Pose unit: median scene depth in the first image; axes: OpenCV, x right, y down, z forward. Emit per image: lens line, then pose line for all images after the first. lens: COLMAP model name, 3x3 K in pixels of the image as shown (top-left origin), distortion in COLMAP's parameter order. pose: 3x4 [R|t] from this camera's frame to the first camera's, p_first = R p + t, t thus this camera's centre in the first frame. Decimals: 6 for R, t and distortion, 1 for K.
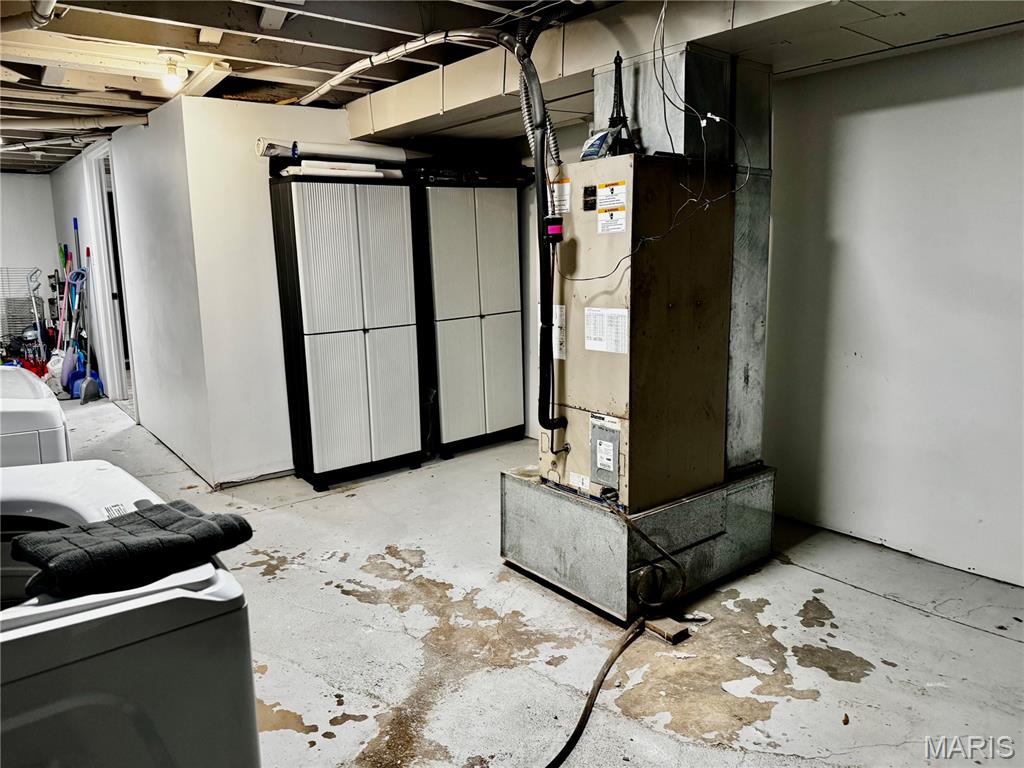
lens RADIAL K [[724.8, 0, 511.2], [0, 724.8, 368.8], [0, 0, 1]] dist [0.116814, -0.154009]
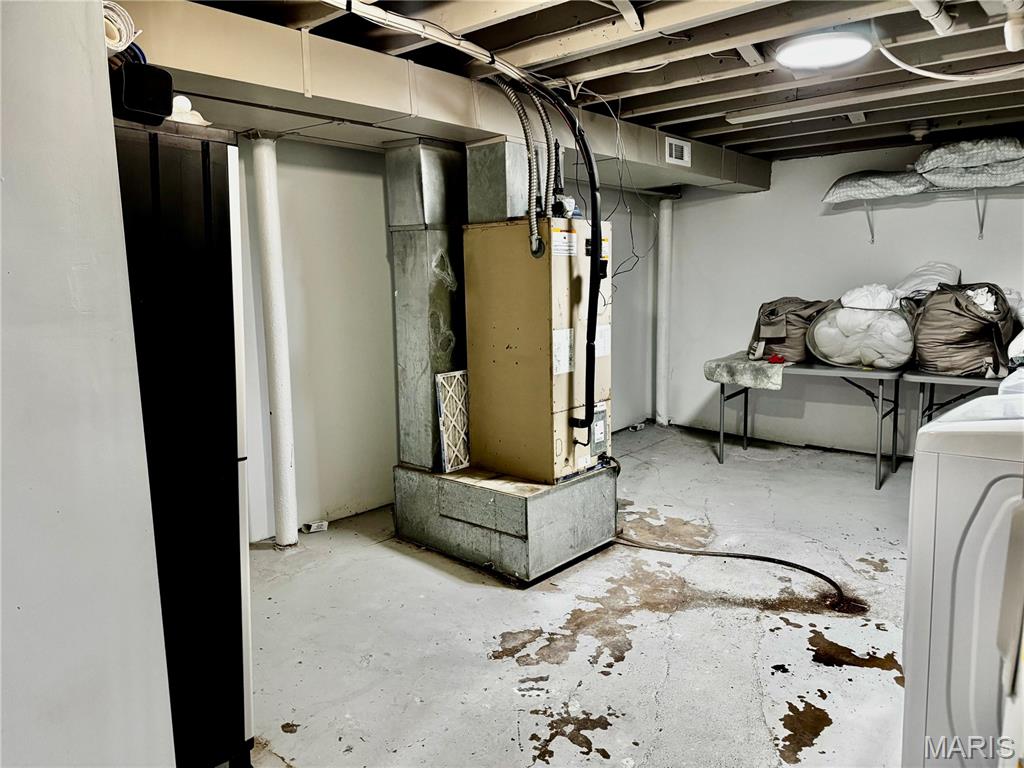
lens RADIAL K [[724.8, 0, 511.2], [0, 724.8, 368.8], [0, 0, 1]] dist [0.116814, -0.154009]
pose [[-0.168028, -0.106968, 0.979961, -1.160537], [0.171754, 0.975714, 0.135954, -0.210028], [-0.970704, 0.191157, -0.145575, 1.314574]]
